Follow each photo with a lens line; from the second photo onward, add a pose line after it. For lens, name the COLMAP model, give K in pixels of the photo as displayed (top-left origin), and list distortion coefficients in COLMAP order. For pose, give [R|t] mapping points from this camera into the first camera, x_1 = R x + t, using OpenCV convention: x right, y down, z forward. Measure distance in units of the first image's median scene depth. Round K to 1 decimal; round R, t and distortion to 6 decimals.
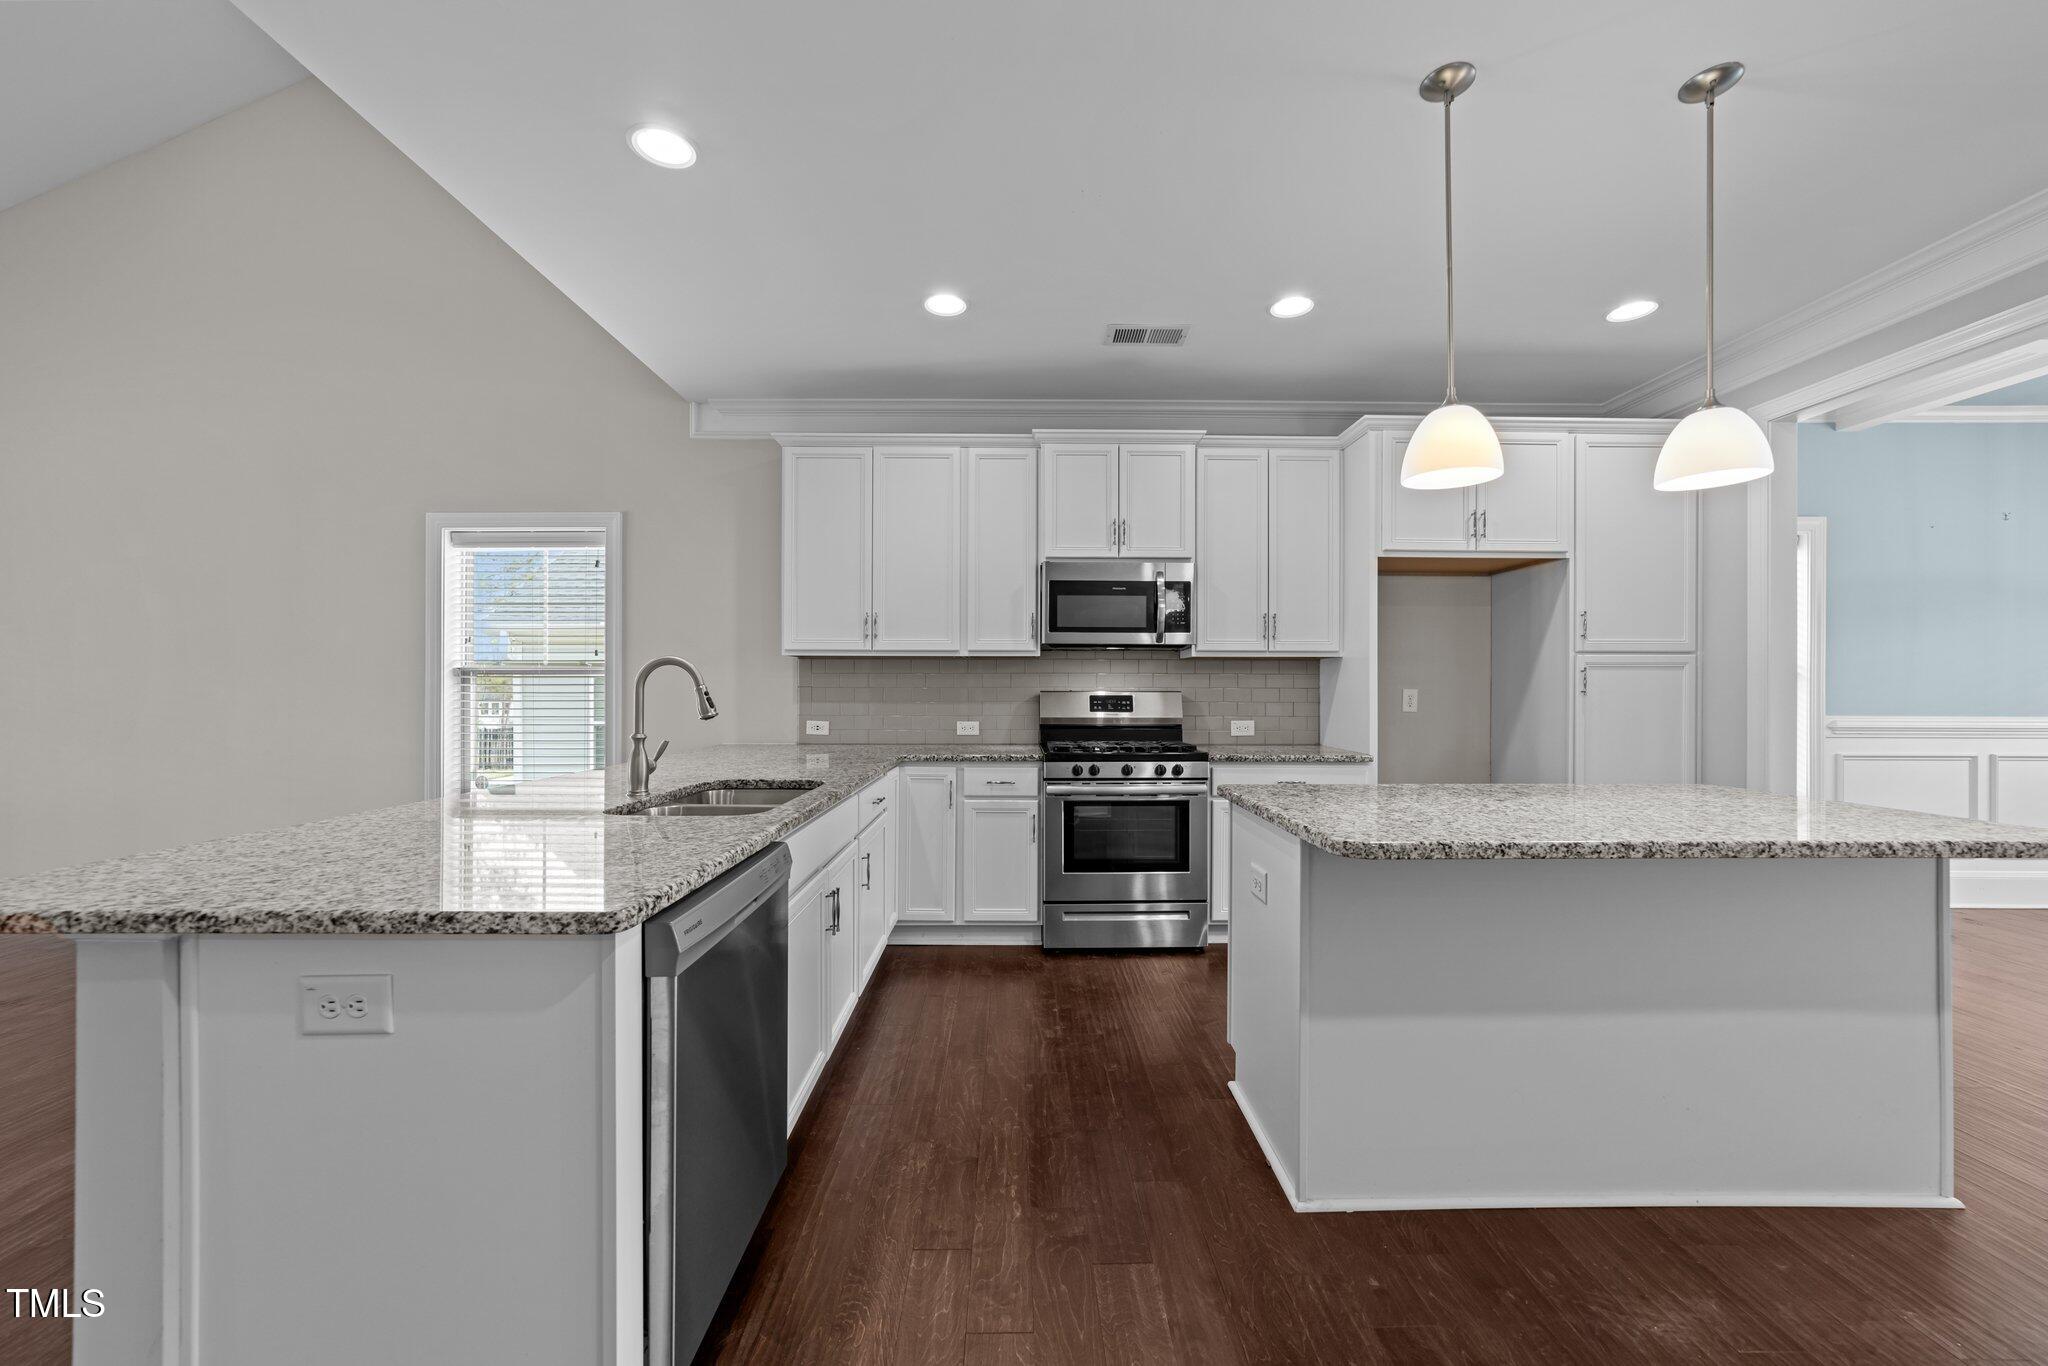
lens RADIAL K [[782.7, 0, 1017.8], [0, 782.7, 690.1], [0, 0, 1]] dist [-0.008267, 0.004399]
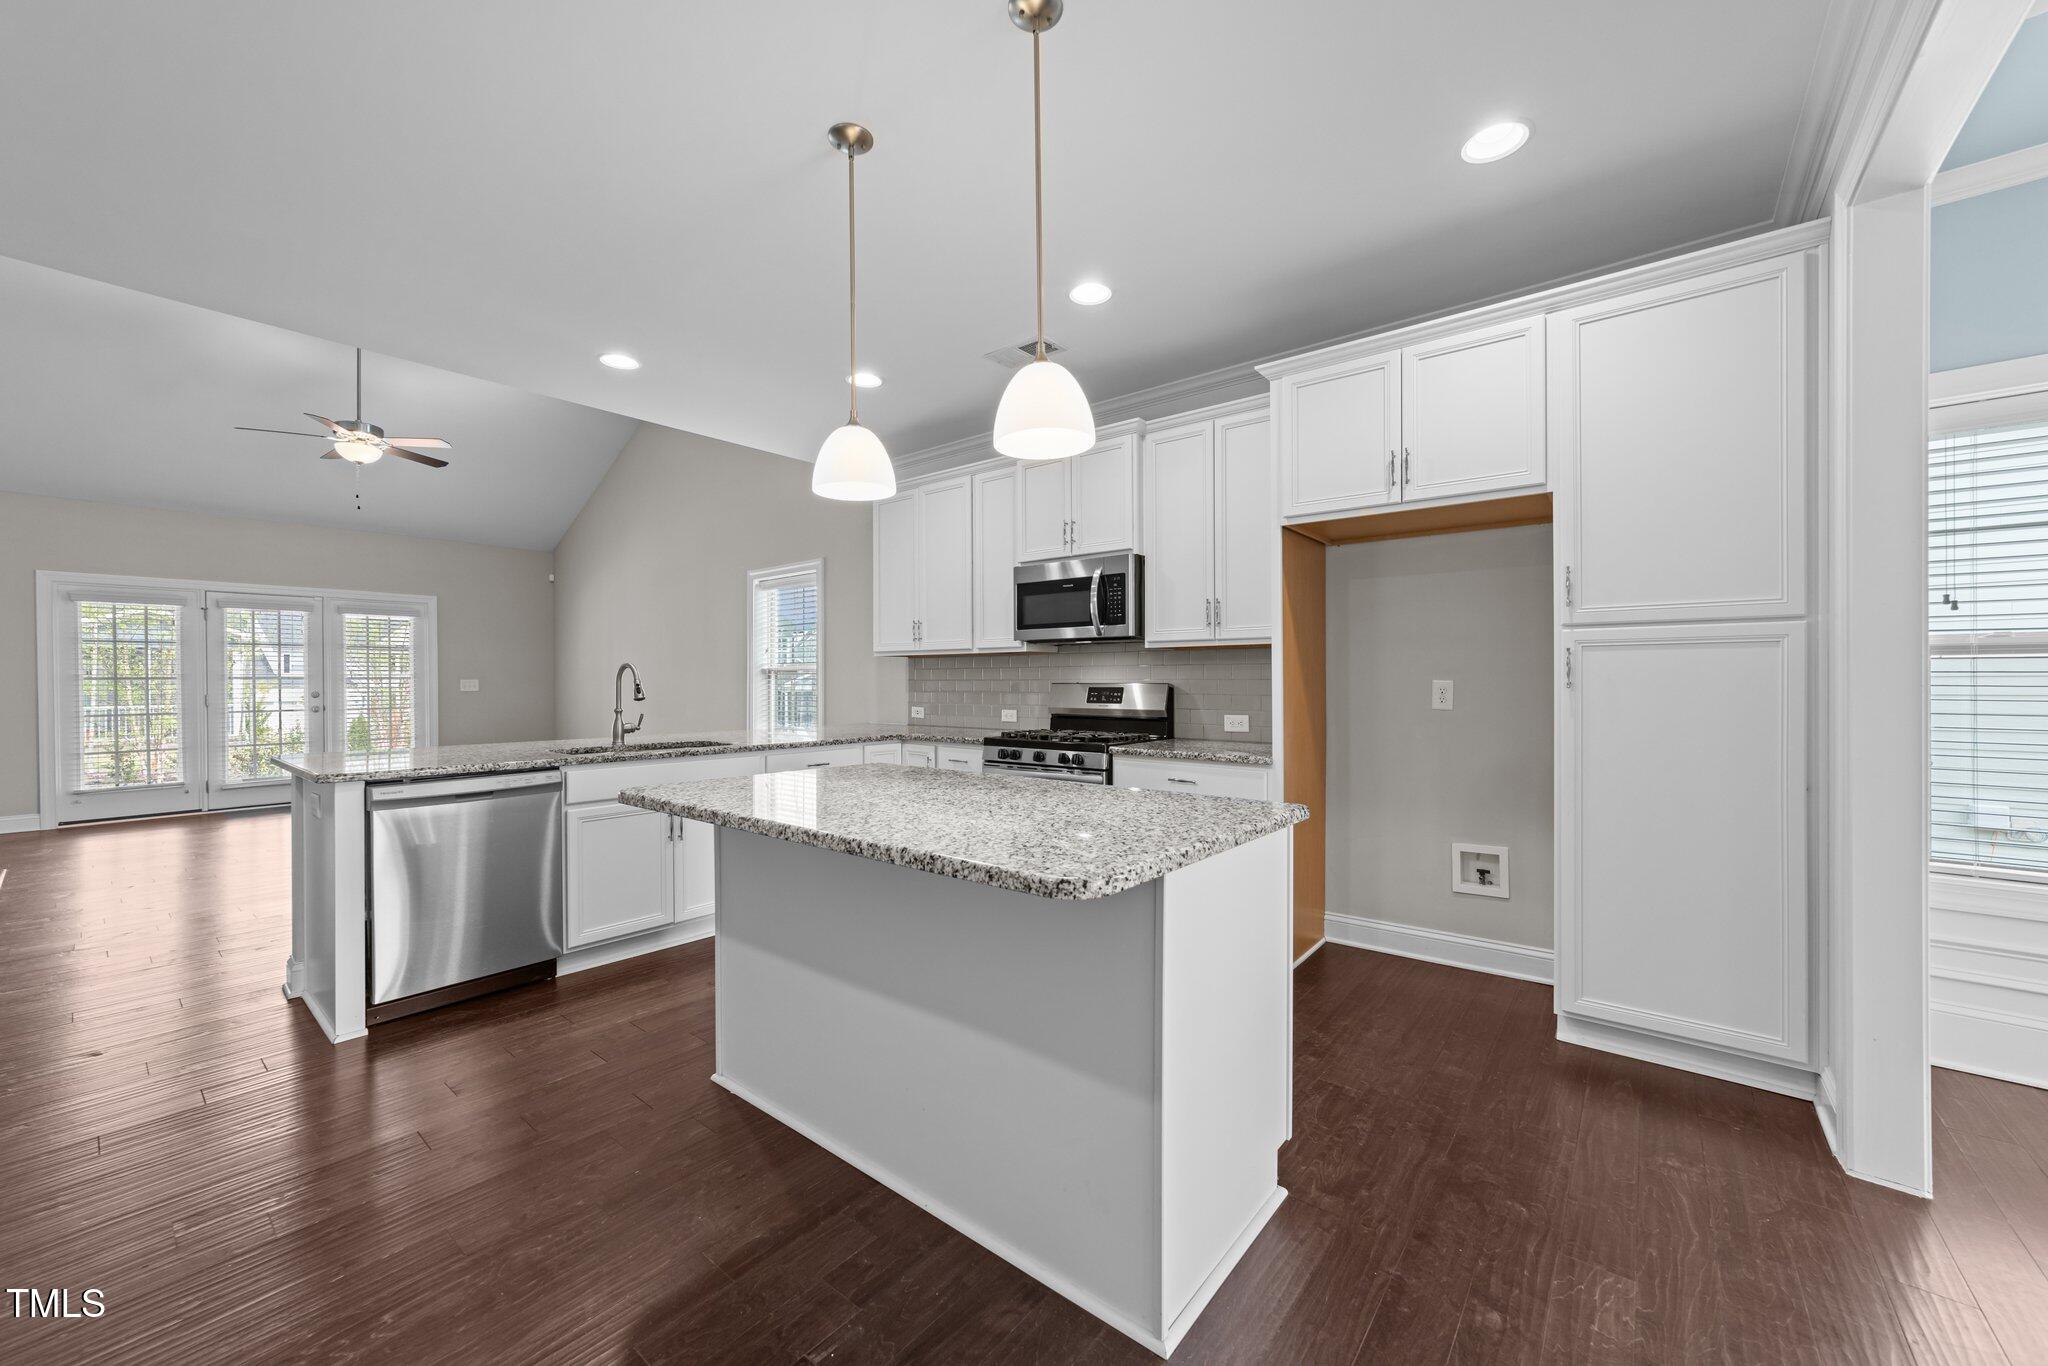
lens RADIAL K [[782.7, 0, 1024.7], [0, 782.7, 682.3], [0, 0, 1]] dist [-0.008267, 0.004399]
pose [[0.748388, -0.002868, -0.663255, 0.783763], [0.003538, 0.999994, -0.000332, 0.000127], [0.663251, -0.002099, 0.748394, 0.169027]]
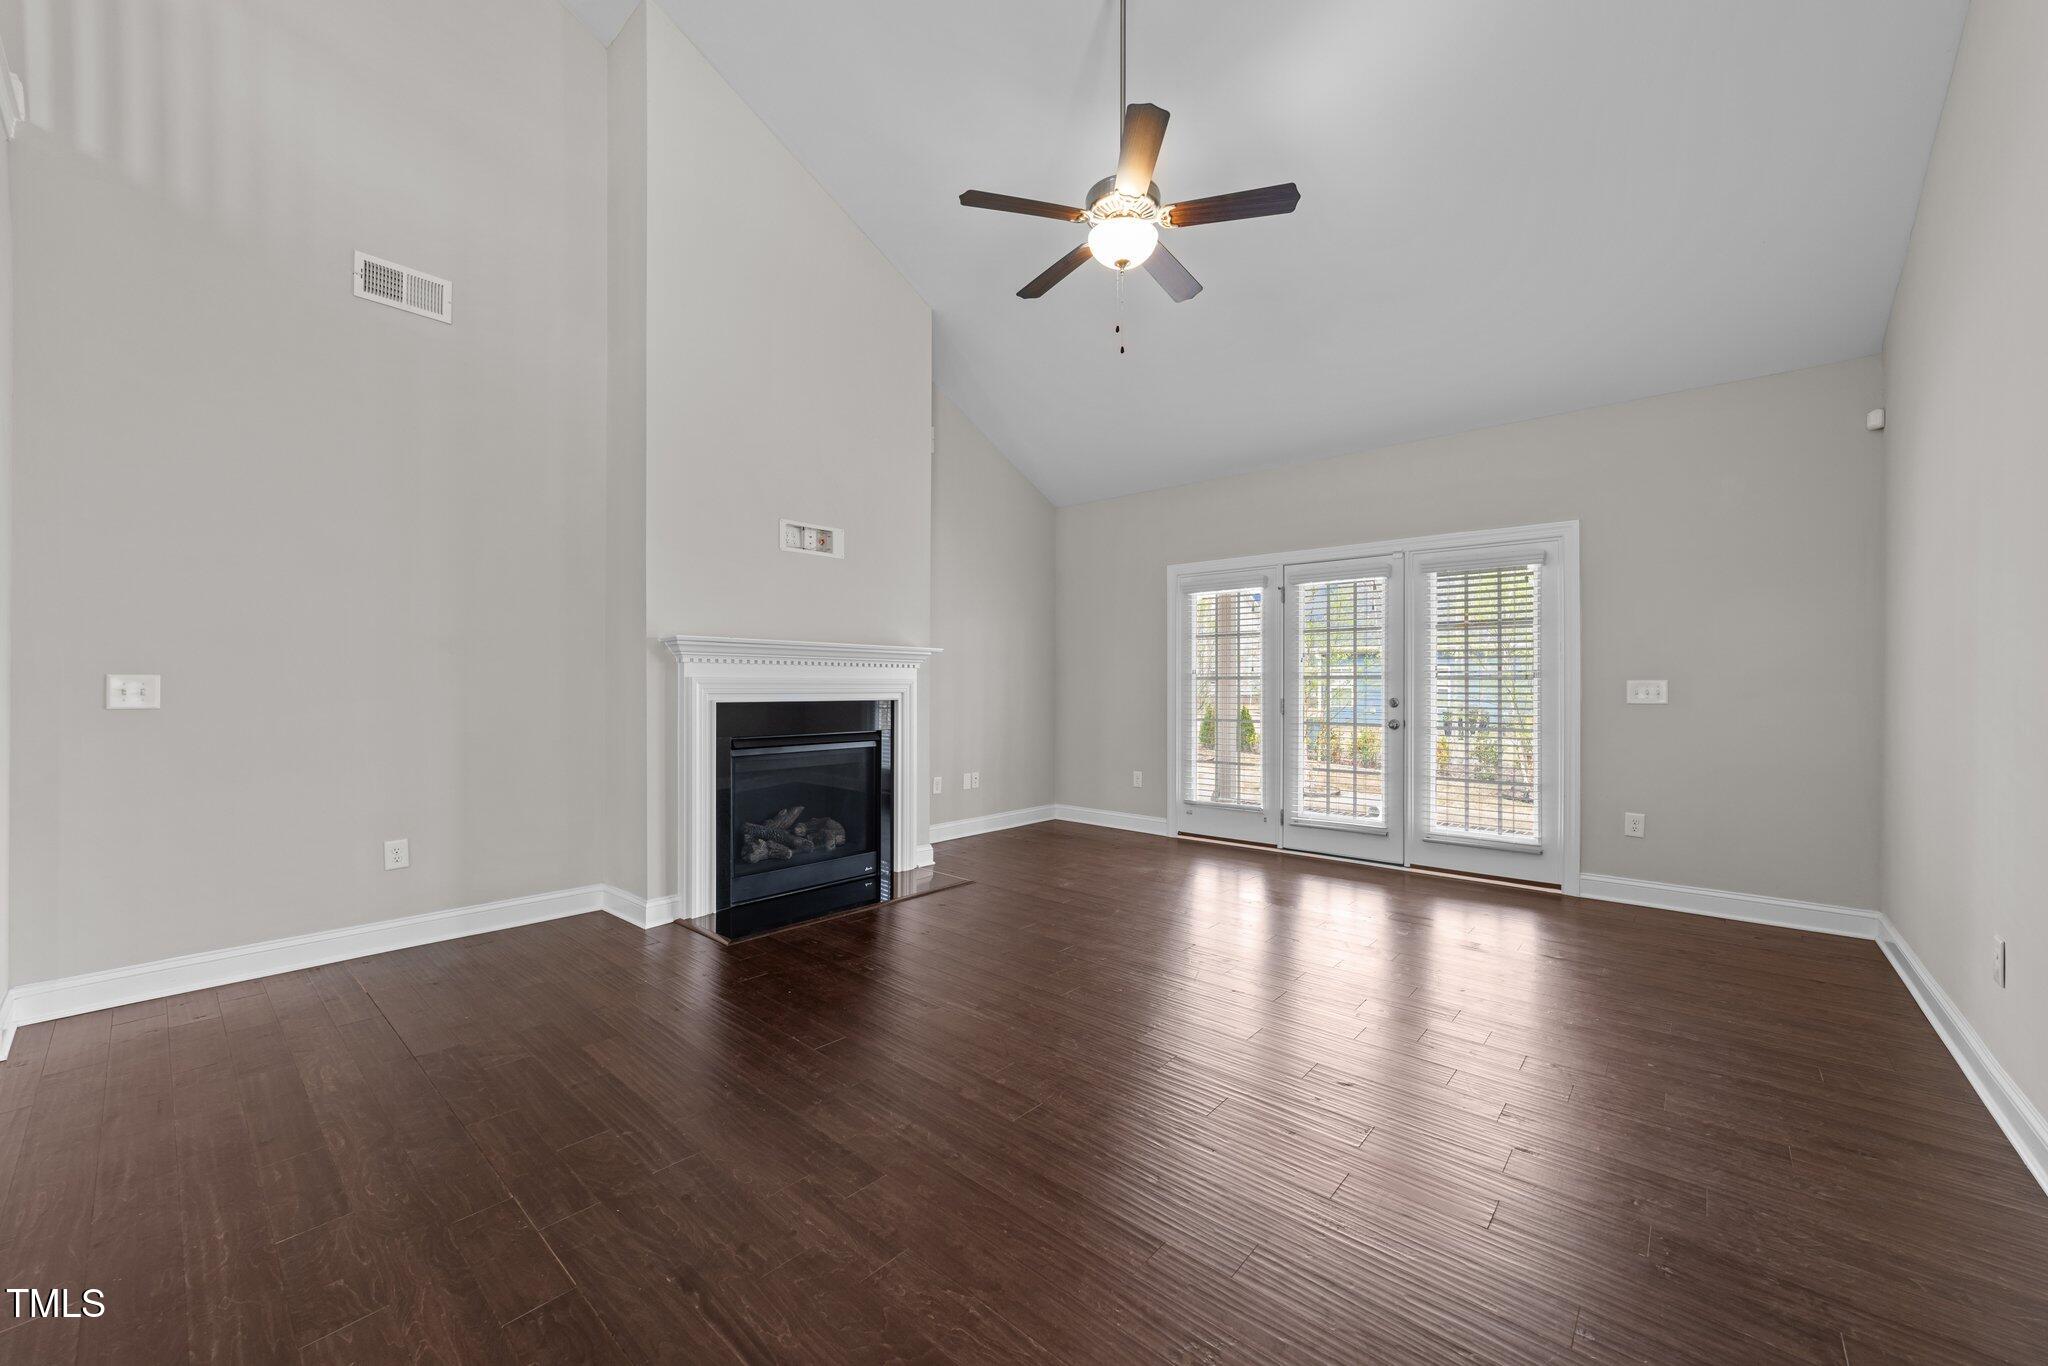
lens RADIAL K [[782.7, 0, 1024.9], [0, 782.7, 673.1], [0, 0, 1]] dist [-0.008267, 0.004399]
pose [[-0.688101, -0.014666, -0.725467, -0.538973], [-0.007120, 0.999884, -0.013460, -0.002445], [0.725580, -0.004097, -0.688126, 0.914947]]
